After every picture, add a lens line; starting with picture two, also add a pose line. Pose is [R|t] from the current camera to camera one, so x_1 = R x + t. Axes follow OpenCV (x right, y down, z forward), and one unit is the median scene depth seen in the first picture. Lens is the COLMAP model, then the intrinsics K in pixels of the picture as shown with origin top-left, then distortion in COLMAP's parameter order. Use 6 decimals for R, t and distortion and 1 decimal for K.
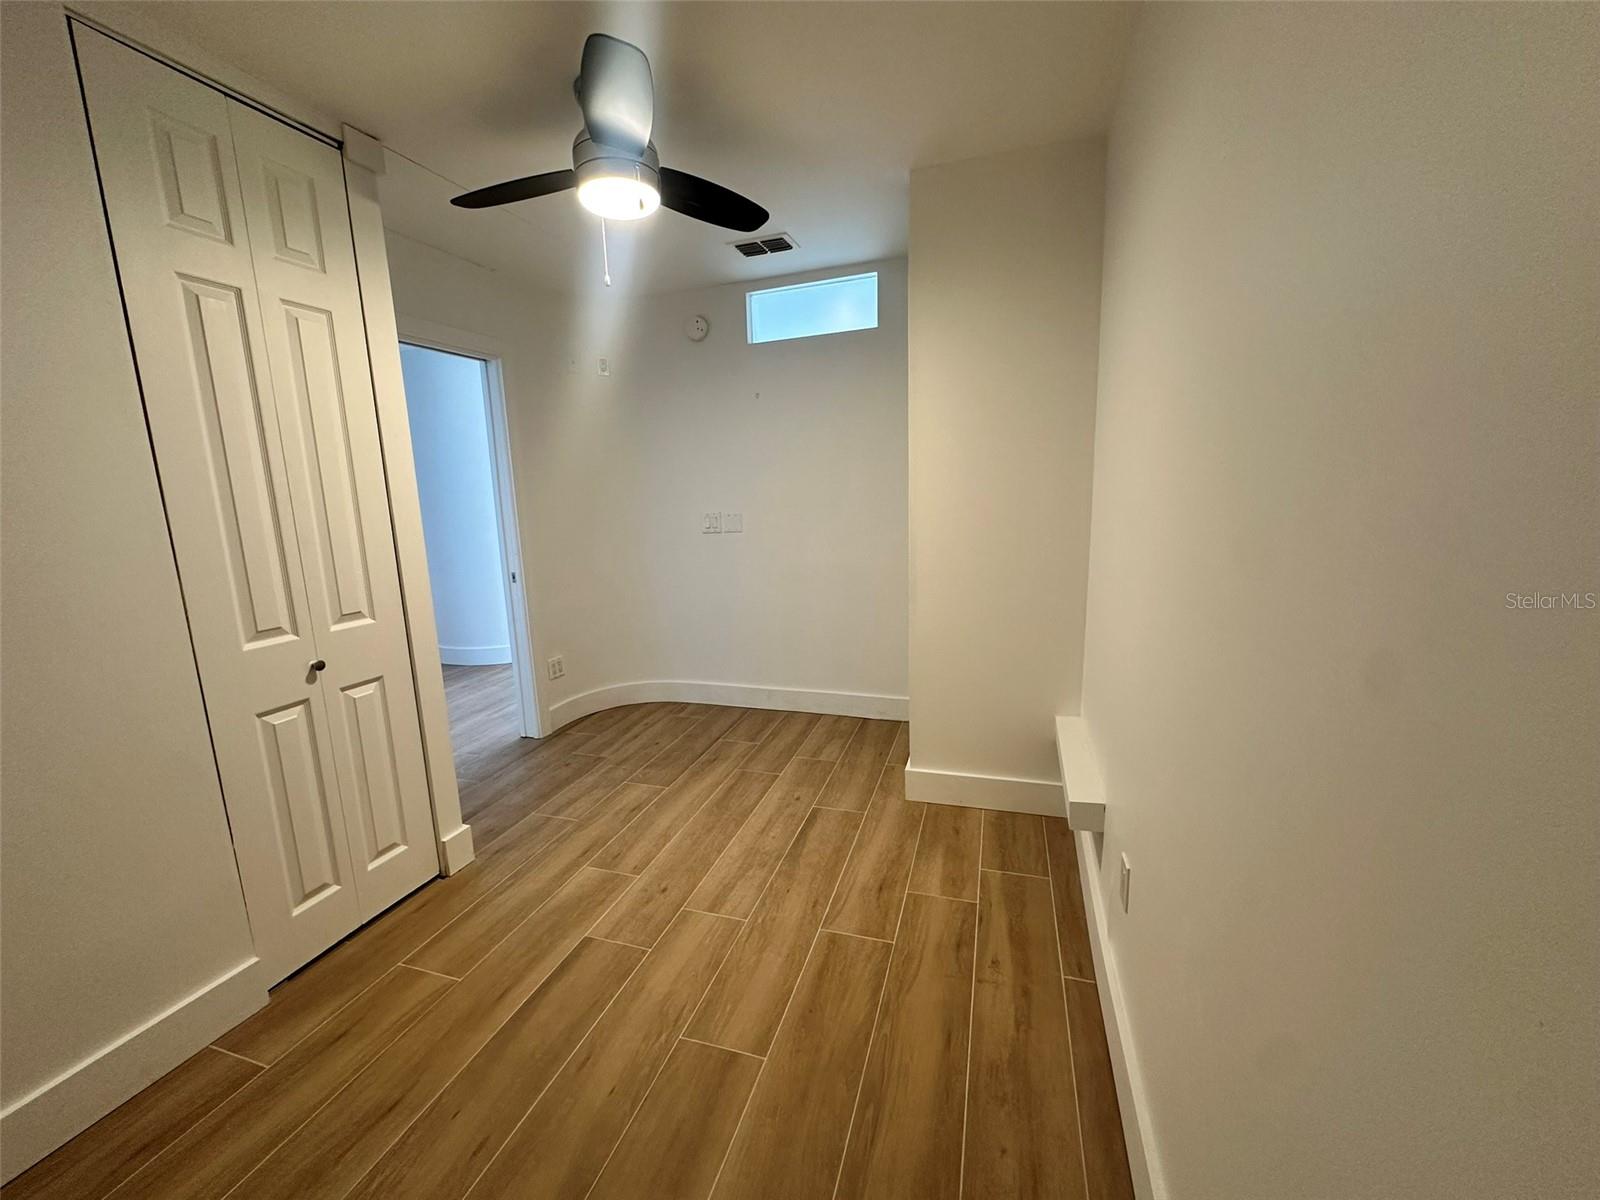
lens RADIAL K [[637.9, 0, 800.0], [0, 637.9, 600.0], [0, 0, 1]] dist [-0.001113, -0.000617]
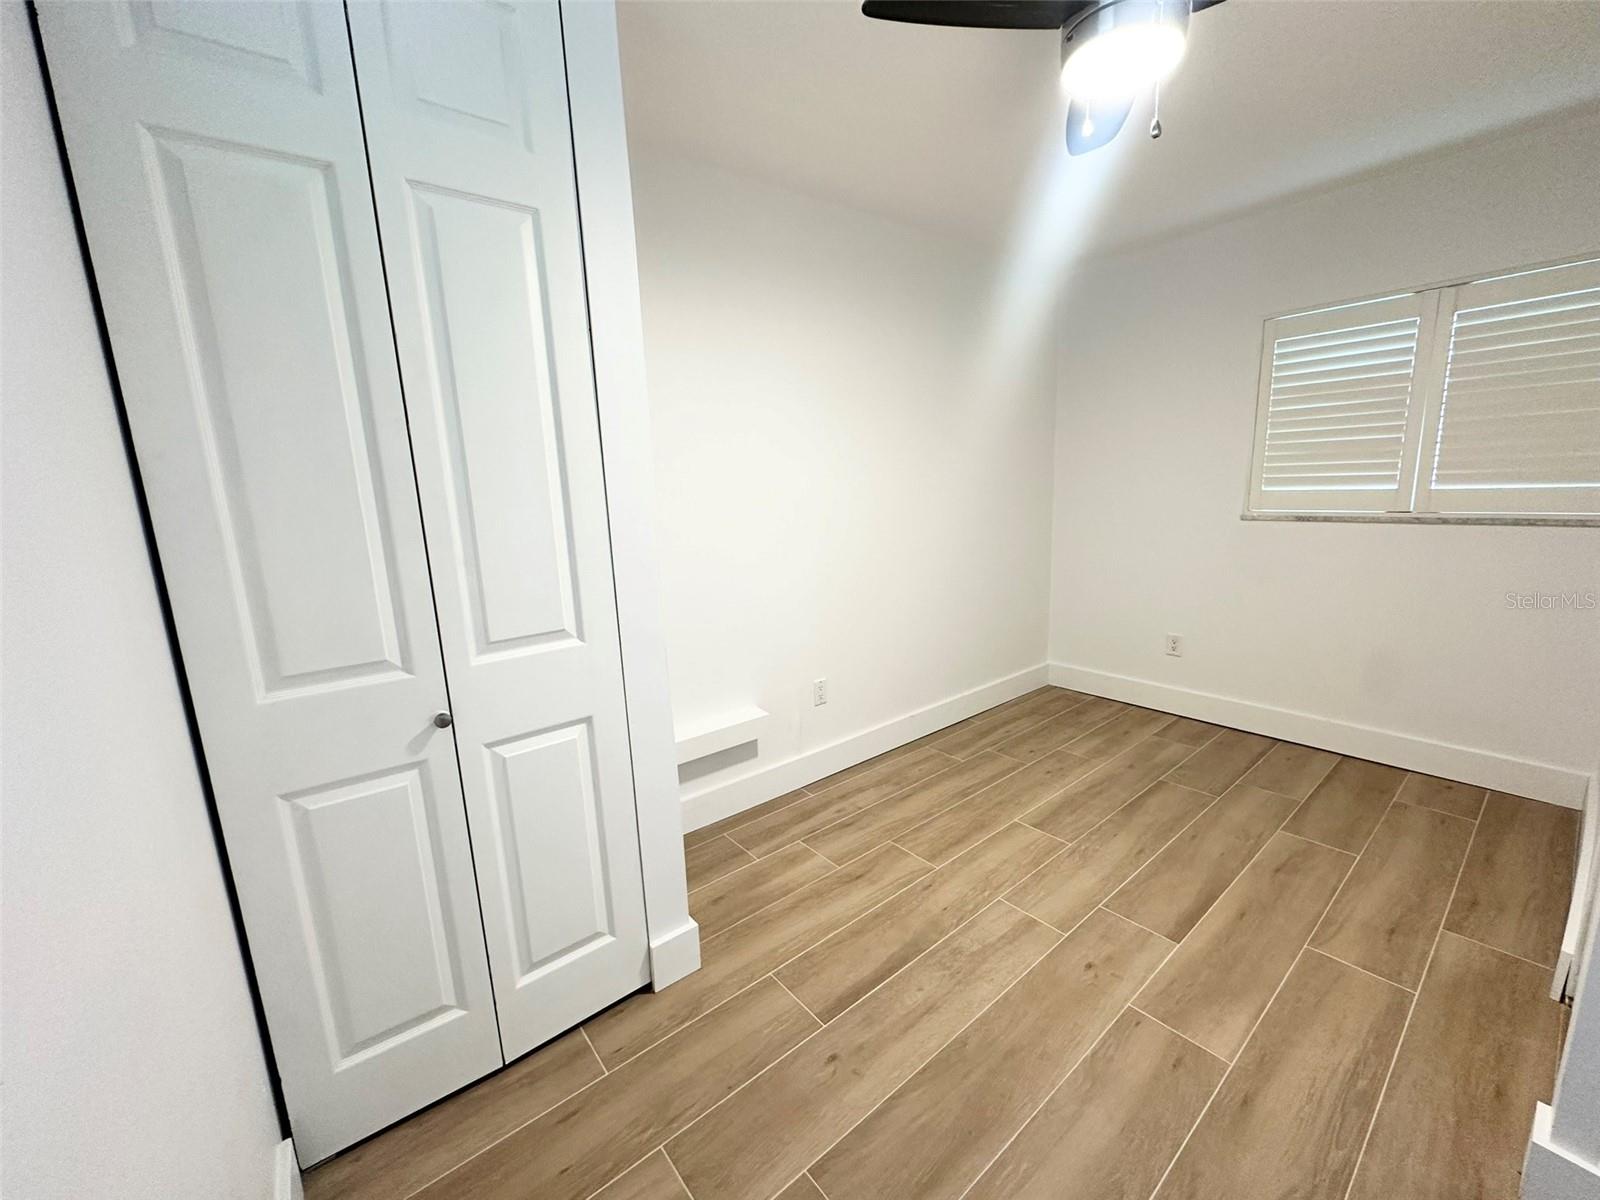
lens RADIAL K [[637.9, 0, 800.0], [0, 637.9, 600.0], [0, 0, 1]] dist [-0.001113, -0.000617]
pose [[-0.830227, -0.036186, 0.556250, -0.348076], [0.166361, 0.936329, 0.309212, -0.292863], [-0.532022, 0.349254, -0.771346, 1.689631]]
